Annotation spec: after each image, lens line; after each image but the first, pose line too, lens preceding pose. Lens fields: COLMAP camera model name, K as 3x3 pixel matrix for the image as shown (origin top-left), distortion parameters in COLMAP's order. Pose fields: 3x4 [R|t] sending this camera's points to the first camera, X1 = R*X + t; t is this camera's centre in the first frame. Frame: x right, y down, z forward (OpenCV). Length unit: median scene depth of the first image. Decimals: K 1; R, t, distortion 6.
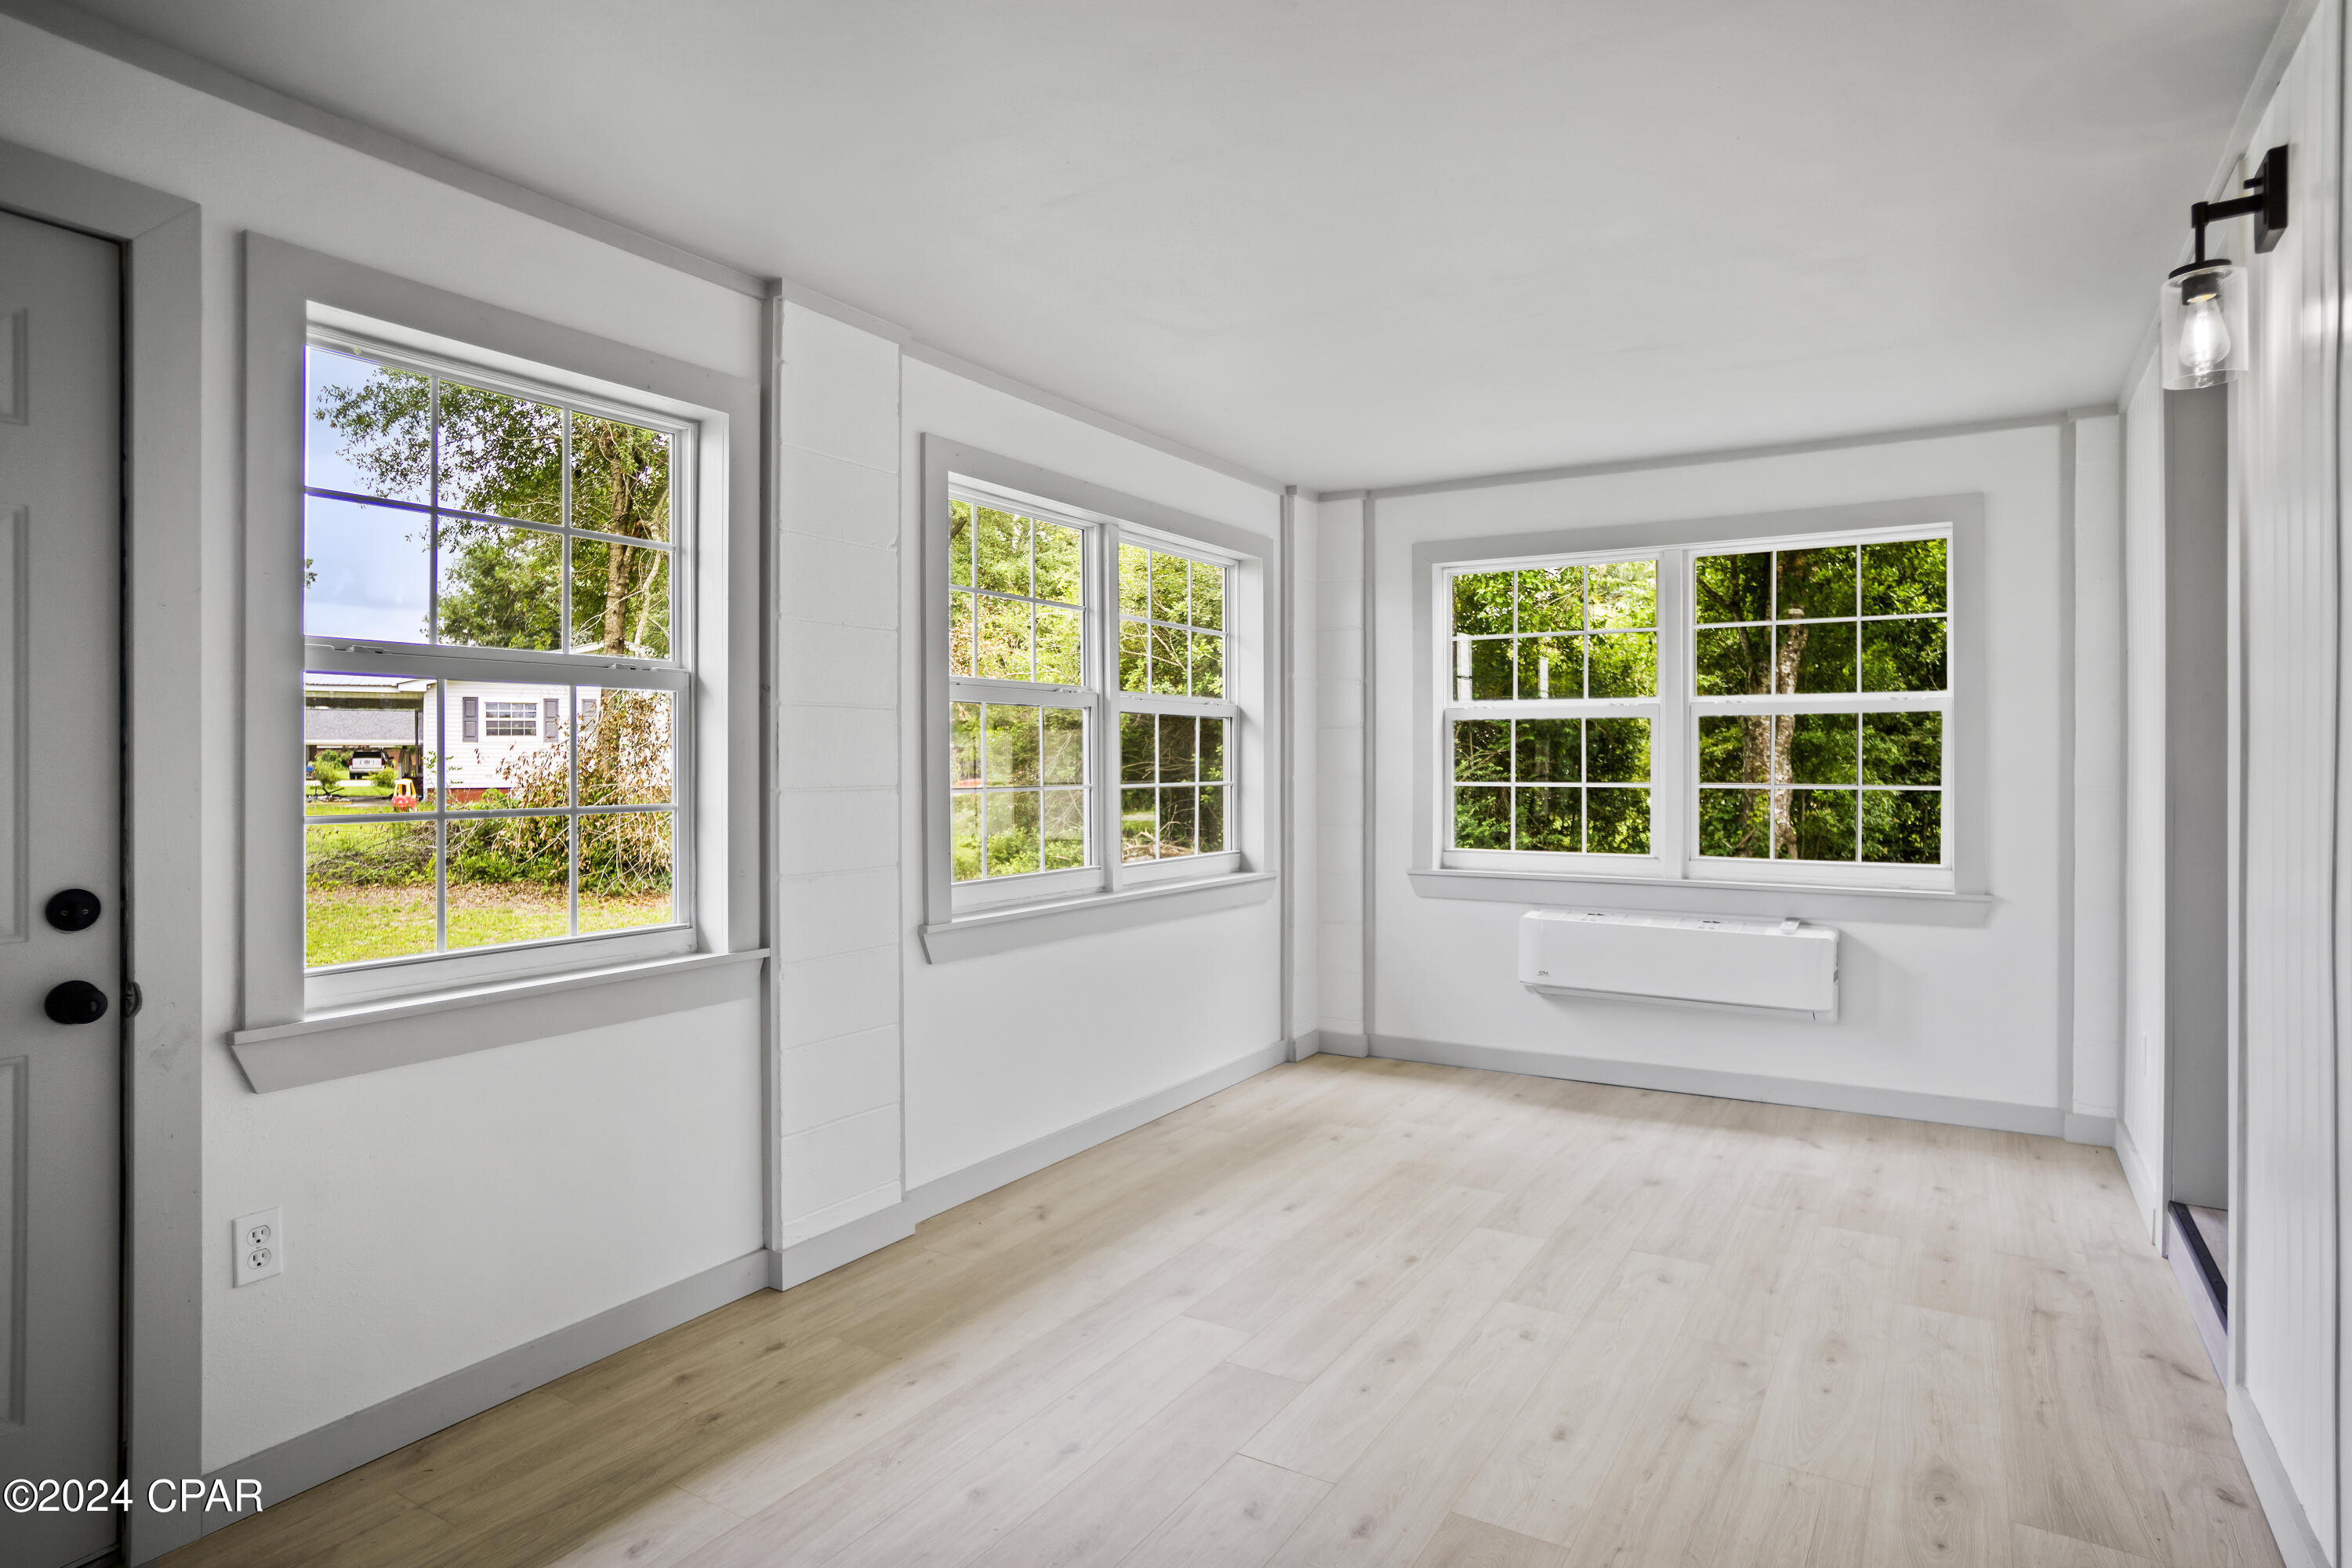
lens RADIAL K [[1269.2, 0, 1161.9], [0, 1269.2, 744.8], [0, 0, 1]] dist [-0.038342, 0.001249]
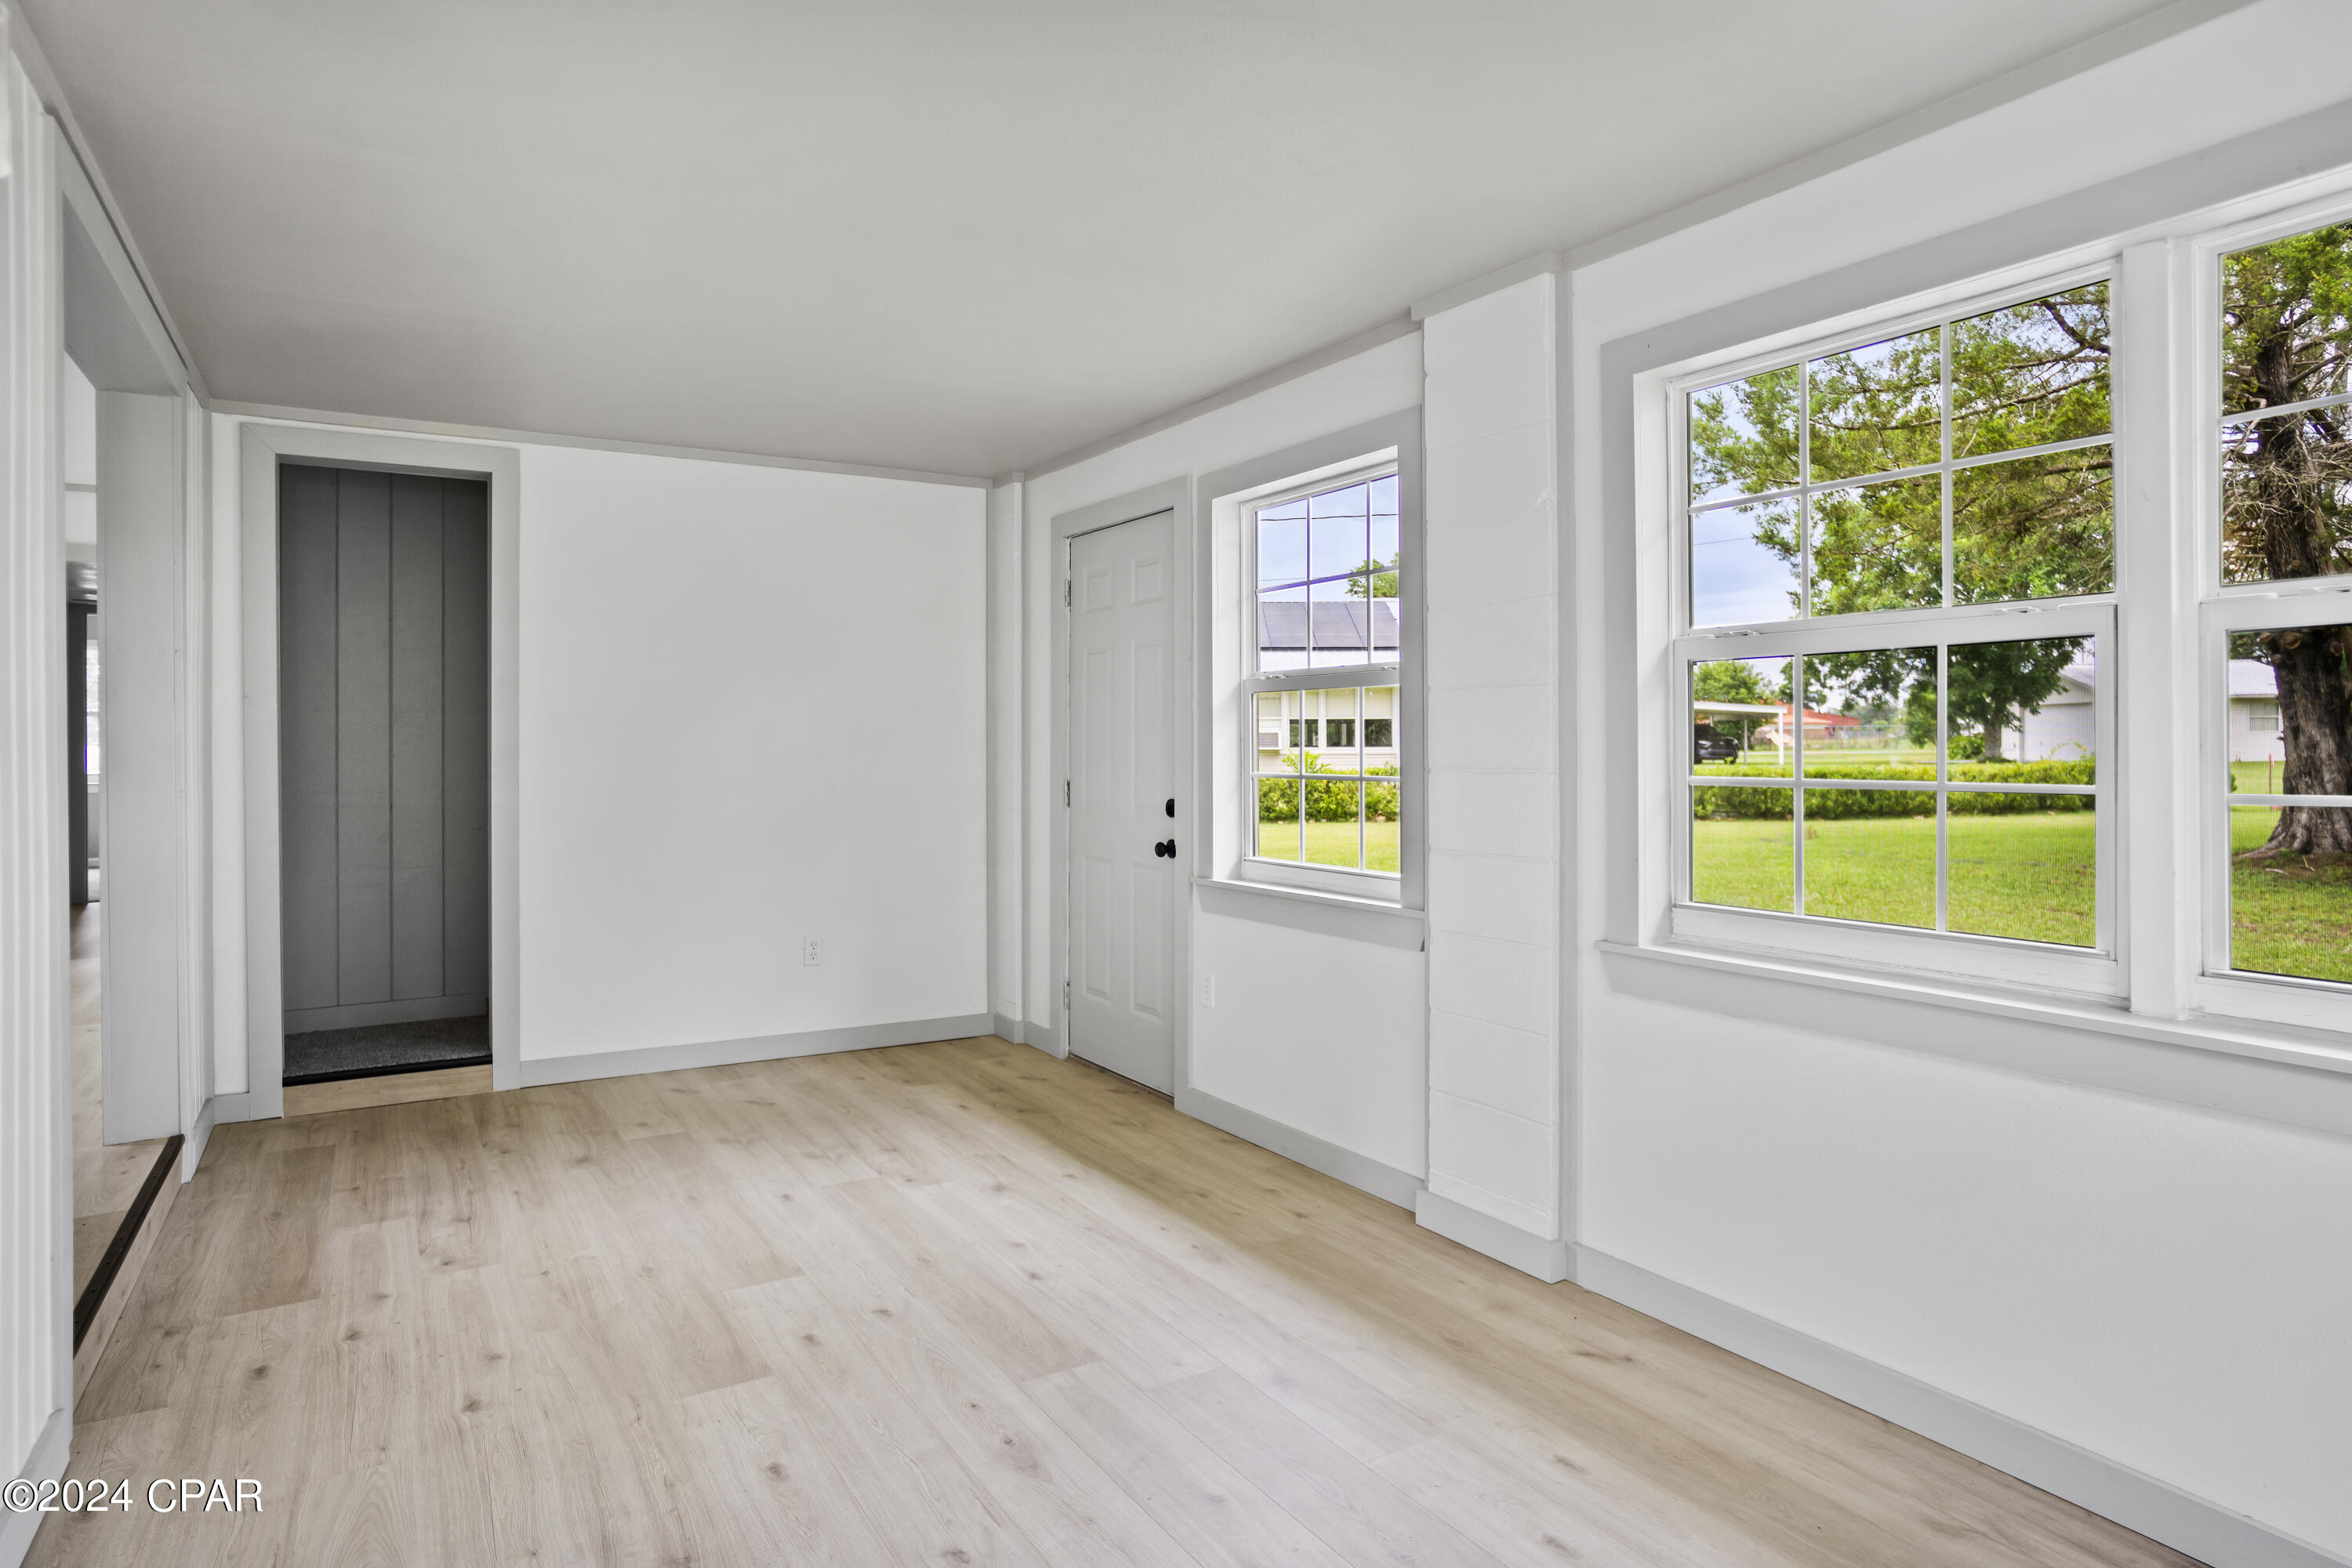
lens RADIAL K [[1269.2, 0, 1161.9], [0, 1269.2, 744.8], [0, 0, 1]] dist [-0.038342, 0.001249]
pose [[-0.430242, 0.001629, -0.902712, 0.894725], [0.015090, 0.999872, -0.005388, 0.018977], [0.902587, -0.015940, -0.430212, 1.444427]]
